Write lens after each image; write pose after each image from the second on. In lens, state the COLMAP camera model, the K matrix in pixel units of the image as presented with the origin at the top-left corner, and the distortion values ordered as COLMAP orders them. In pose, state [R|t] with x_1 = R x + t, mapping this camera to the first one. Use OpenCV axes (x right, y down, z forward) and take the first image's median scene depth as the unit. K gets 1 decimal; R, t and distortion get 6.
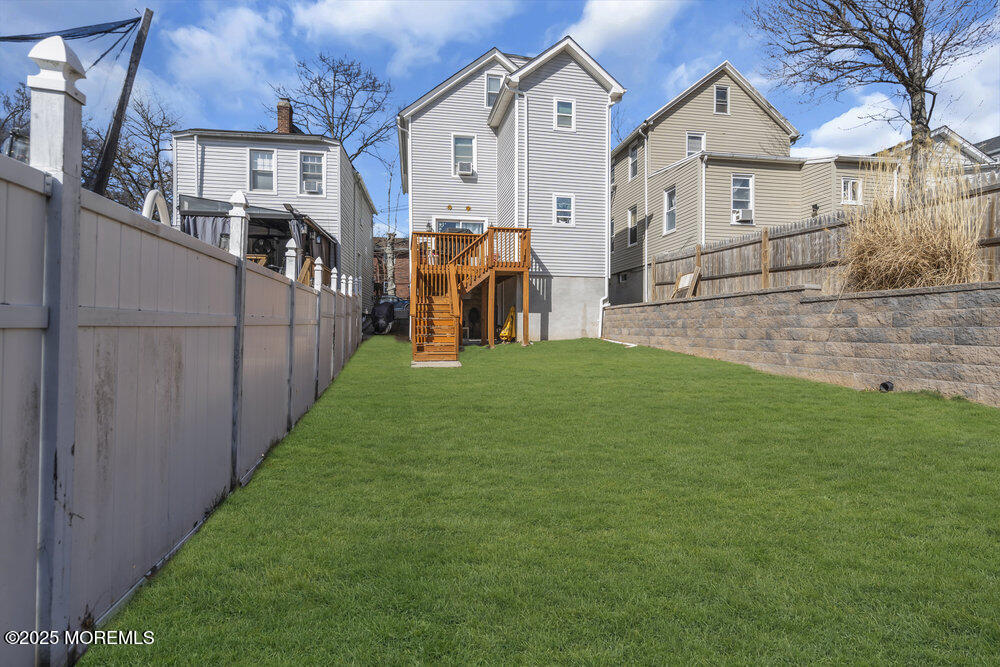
lens RADIAL K [[453.3, 0, 500.0], [0, 453.3, 333.5], [0, 0, 1]] dist [-0.002660, 0.000055]
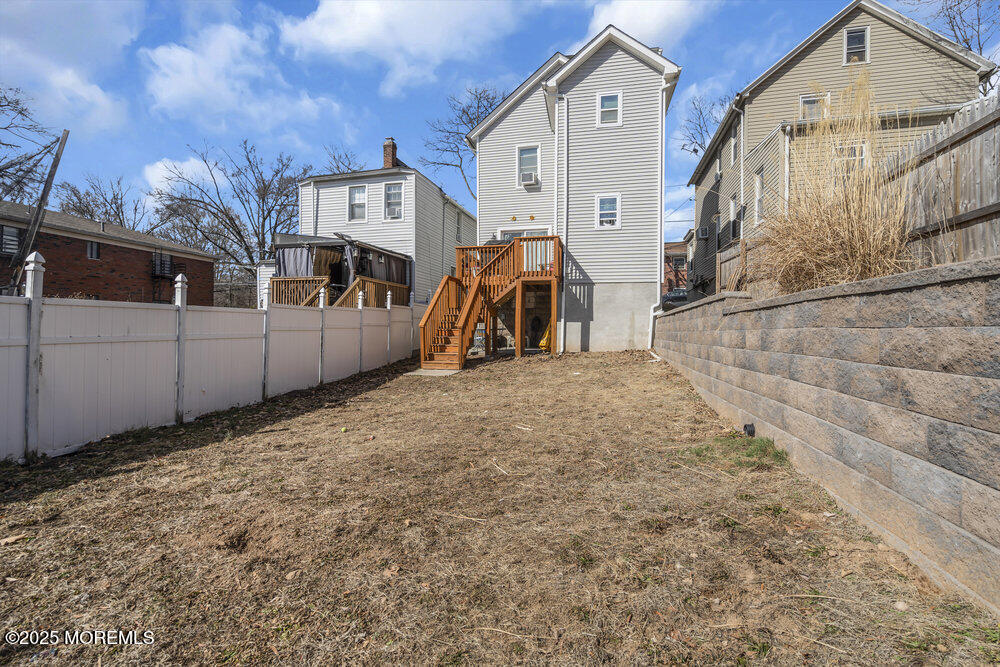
lens RADIAL K [[453.3, 0, 500.0], [0, 453.3, 333.5], [0, 0, 1]] dist [-0.002660, 0.000055]
pose [[0.914983, 0.008245, -0.403408, 0.313042], [-0.011642, 0.999914, -0.005969, -0.014066], [0.403324, 0.010159, 0.915001, 0.062080]]
